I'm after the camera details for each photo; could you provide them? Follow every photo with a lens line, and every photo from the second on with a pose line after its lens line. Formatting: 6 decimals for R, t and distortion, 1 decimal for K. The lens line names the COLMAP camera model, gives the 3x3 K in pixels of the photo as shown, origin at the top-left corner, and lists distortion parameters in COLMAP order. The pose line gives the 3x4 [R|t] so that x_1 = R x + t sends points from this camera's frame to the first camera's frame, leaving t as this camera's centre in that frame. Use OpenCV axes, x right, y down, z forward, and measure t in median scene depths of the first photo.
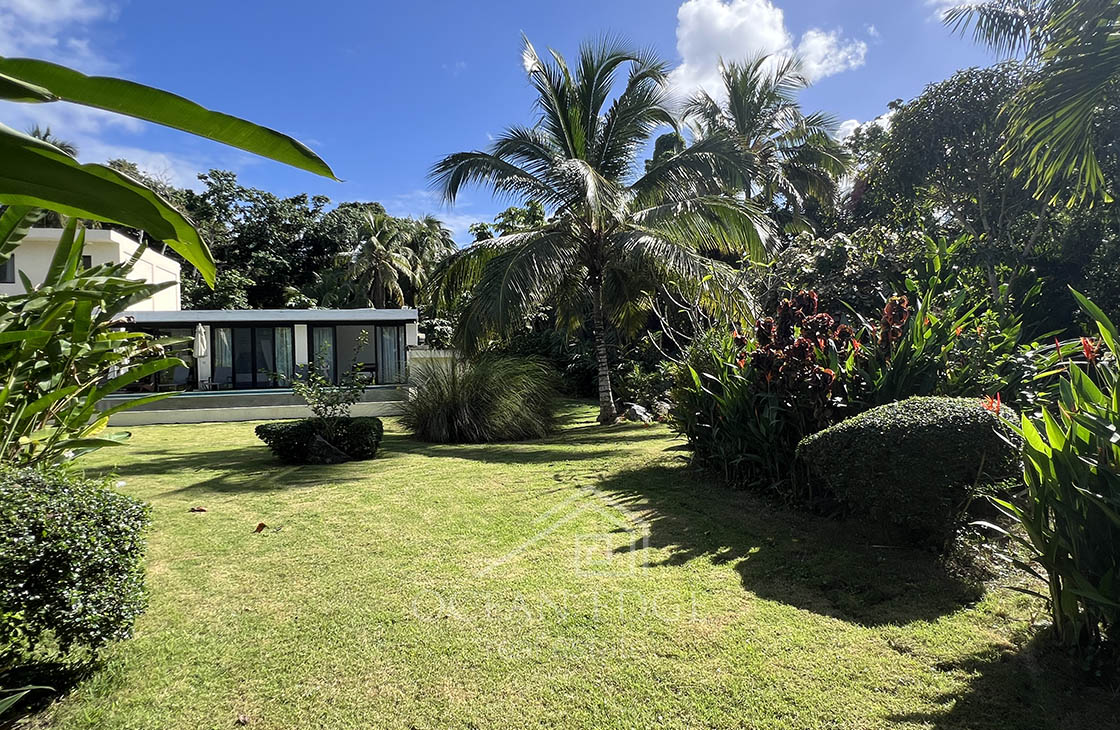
lens RADIAL K [[587.8, 0, 560.0], [0, 587.8, 365.0], [0, 0, 1]] dist [0.004409, 0.000449]
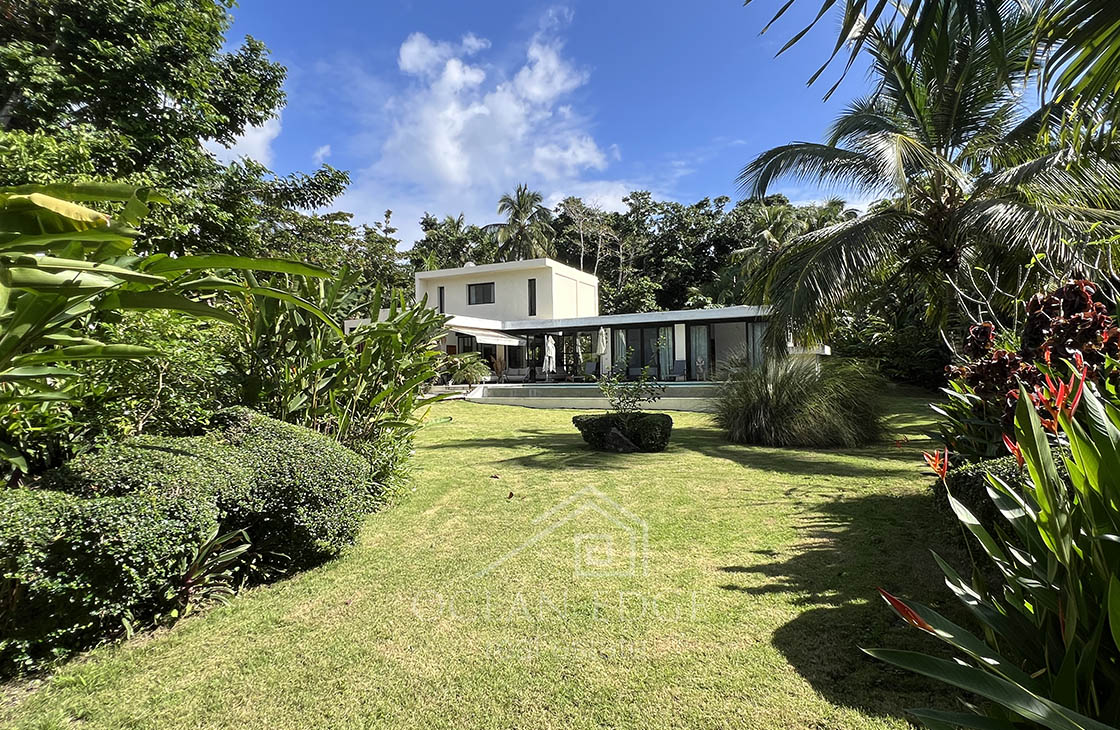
lens RADIAL K [[587.8, 0, 560.0], [0, 587.8, 365.0], [0, 0, 1]] dist [0.004409, 0.000449]
pose [[0.768915, 0.005677, -0.639326, 0.086972], [0.003959, 0.999899, 0.013641, -0.007529], [0.639339, -0.013020, 0.768815, 0.009306]]
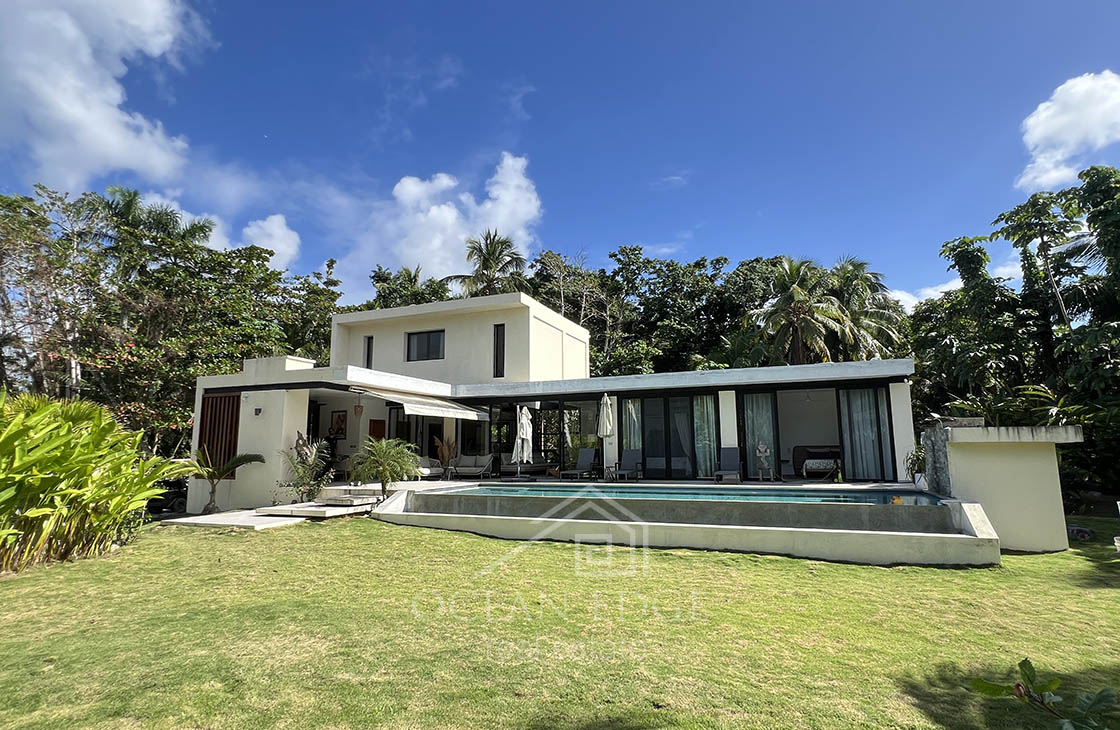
lens RADIAL K [[579.3, 0, 562.7], [0, 579.3, 370.0], [0, 0, 1]] dist [-0.000387, 0.000224]
pose [[0.804627, -0.060848, -0.590654, -0.177559], [-0.009392, 0.993307, -0.115122, -0.010897], [0.593706, 0.098178, 0.798670, 0.307254]]
